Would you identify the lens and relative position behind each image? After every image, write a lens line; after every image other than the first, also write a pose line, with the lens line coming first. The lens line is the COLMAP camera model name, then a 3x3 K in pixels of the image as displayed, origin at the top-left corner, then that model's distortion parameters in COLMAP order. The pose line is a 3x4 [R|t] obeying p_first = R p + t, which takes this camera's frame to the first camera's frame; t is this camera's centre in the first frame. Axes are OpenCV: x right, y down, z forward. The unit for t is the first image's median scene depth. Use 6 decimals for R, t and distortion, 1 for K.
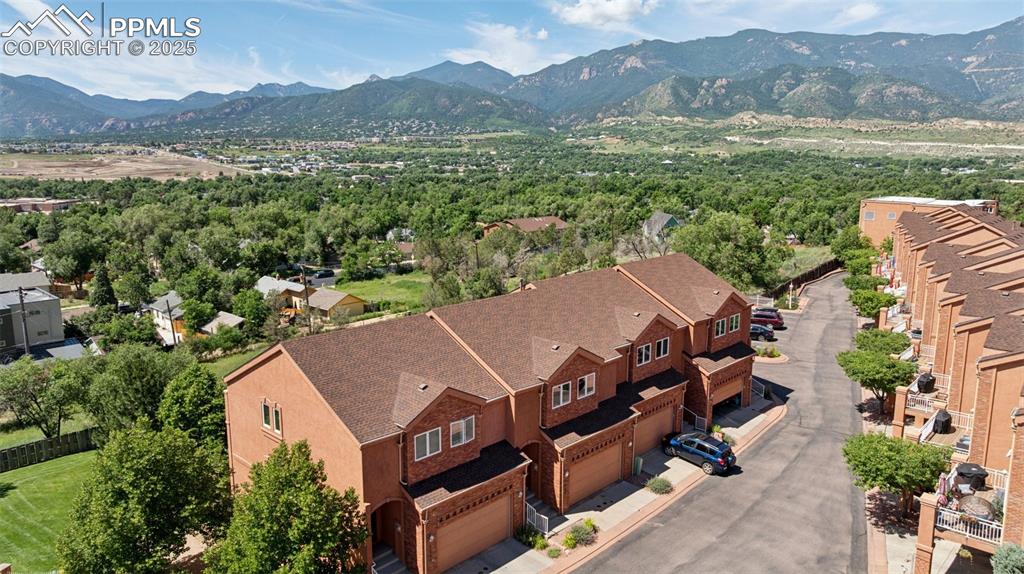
lens RADIAL K [[725.0, 0, 518.2], [0, 725.0, 281.3], [0, 0, 1]] dist [-0.047810, 0.043732]
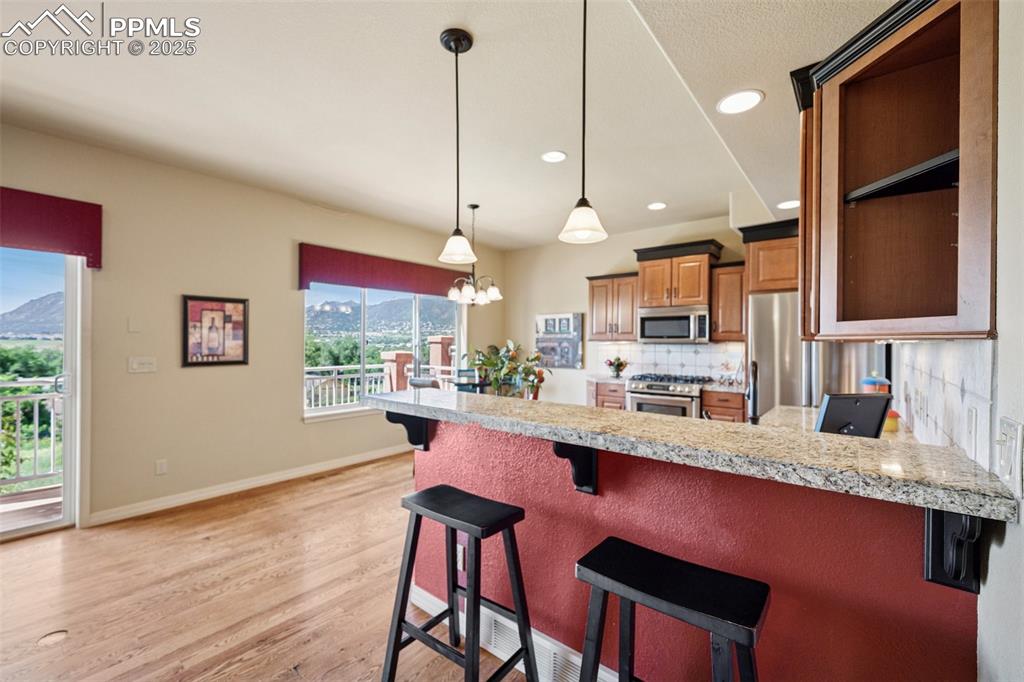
lens RADIAL K [[425.6, 0, 512.5], [0, 425.6, 345.5], [0, 0, 1]] dist [0.000454, 0.000252]
pose [[0.997145, -0.001909, 0.075481, -0.029790], [0.014601, 0.985686, -0.167957, 0.067815], [-0.074080, 0.168580, 0.982900, 0.368690]]
